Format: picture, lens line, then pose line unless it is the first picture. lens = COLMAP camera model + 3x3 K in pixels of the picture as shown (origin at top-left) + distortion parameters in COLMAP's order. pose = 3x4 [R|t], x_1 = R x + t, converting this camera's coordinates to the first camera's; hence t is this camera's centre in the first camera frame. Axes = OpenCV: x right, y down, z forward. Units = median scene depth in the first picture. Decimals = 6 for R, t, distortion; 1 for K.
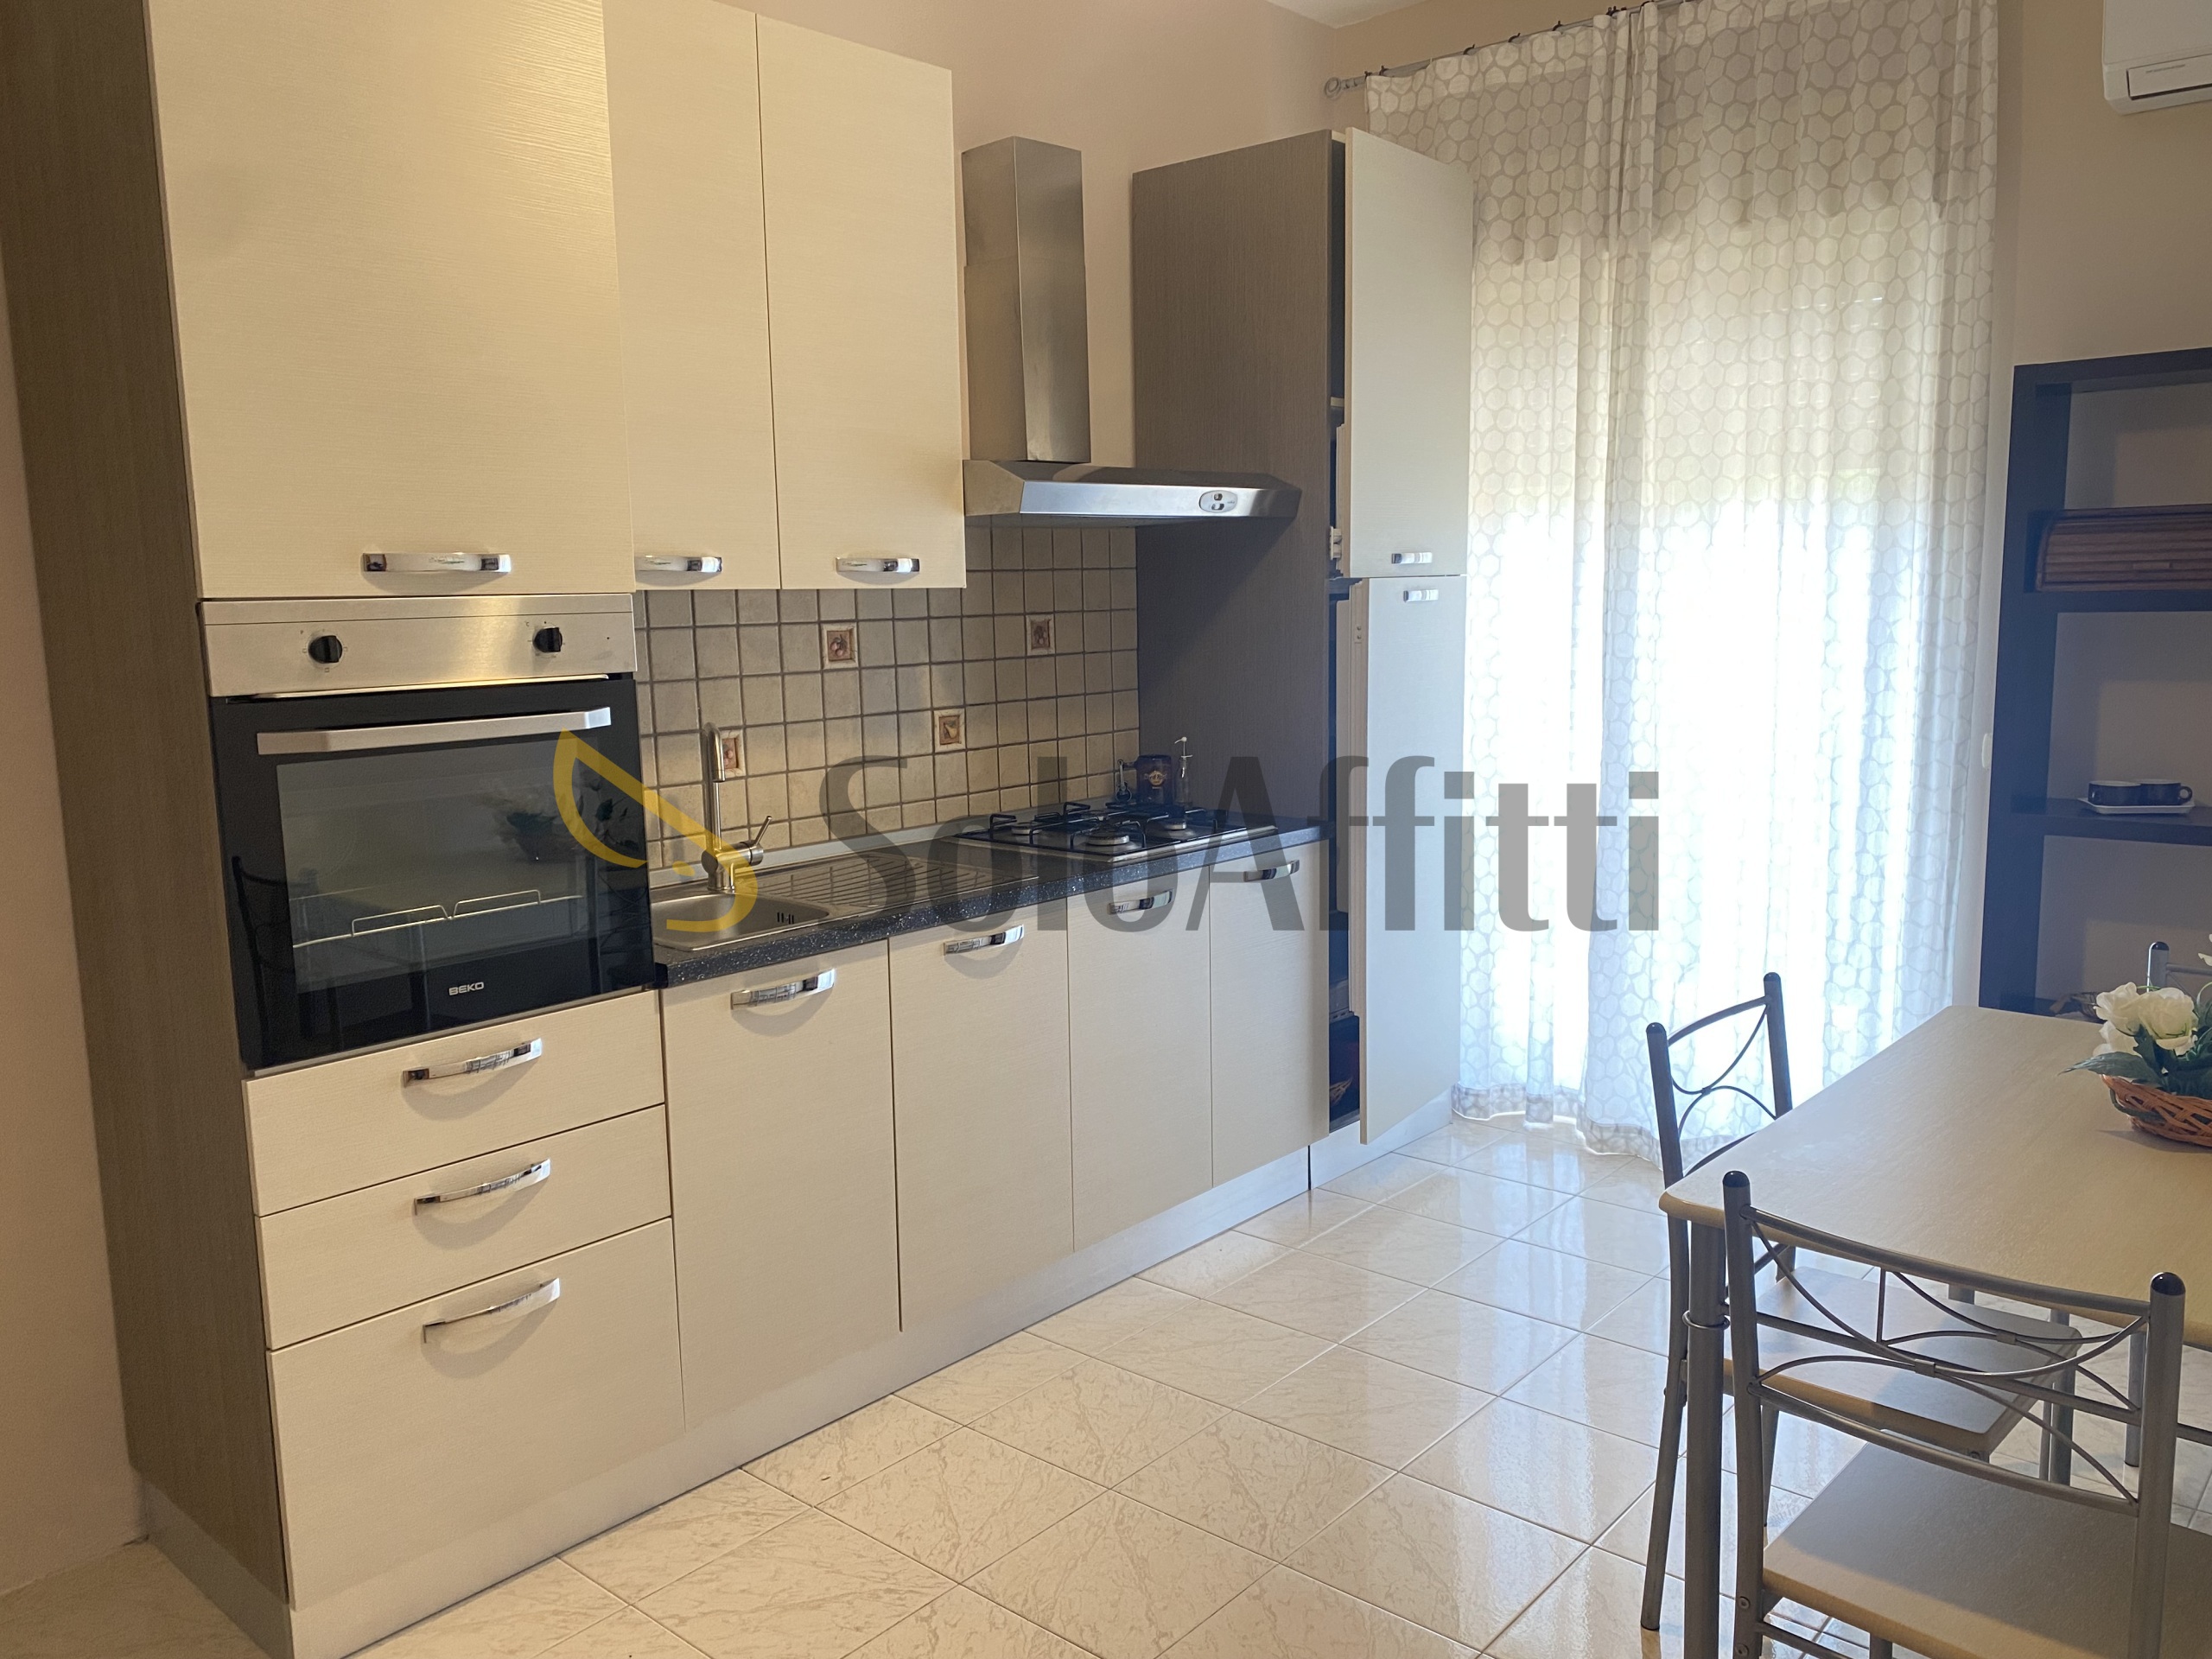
lens RADIAL K [[1689.1, 0, 1106.4], [0, 1689.1, 827.1], [0, 0, 1]] dist [0.047208, -0.027278]
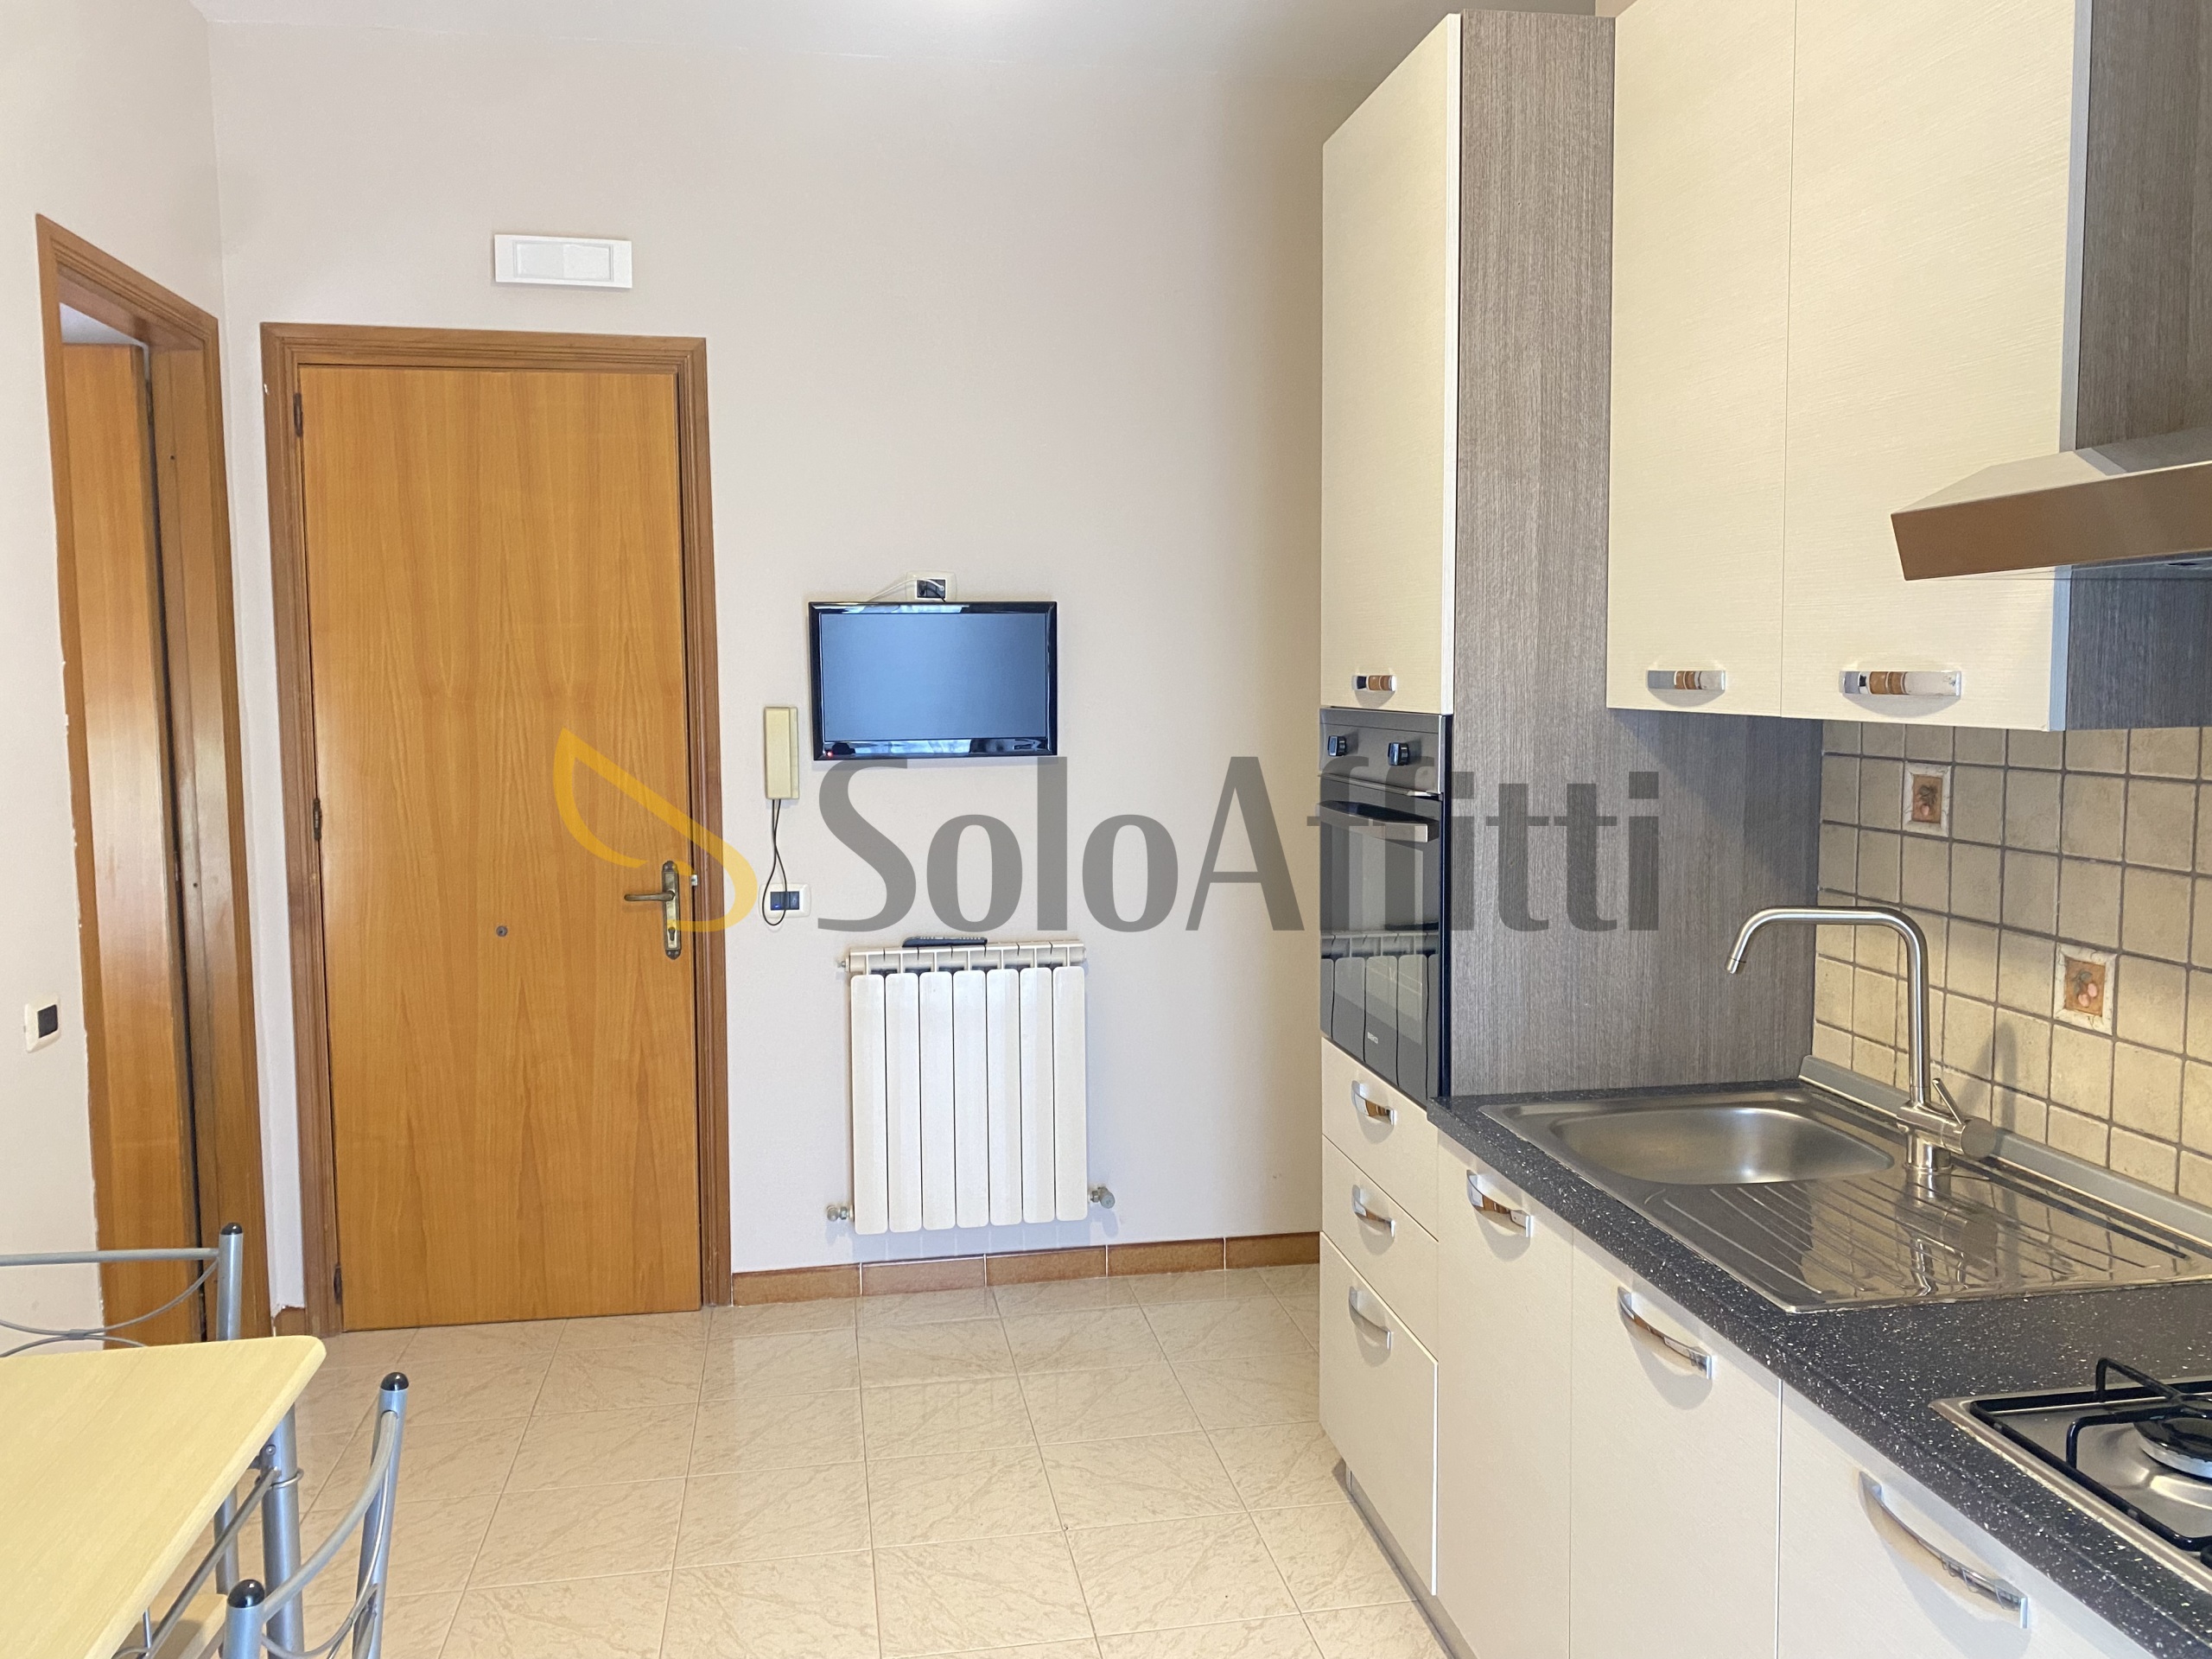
lens RADIAL K [[1689.1, 0, 1106.8], [0, 1689.1, 826.9], [0, 0, 1]] dist [0.047208, -0.027278]
pose [[-0.631794, 0.089899, -0.769906, 0.454514], [-0.093730, 0.977103, 0.191008, -0.182368], [0.769449, 0.192841, -0.608902, 1.099010]]
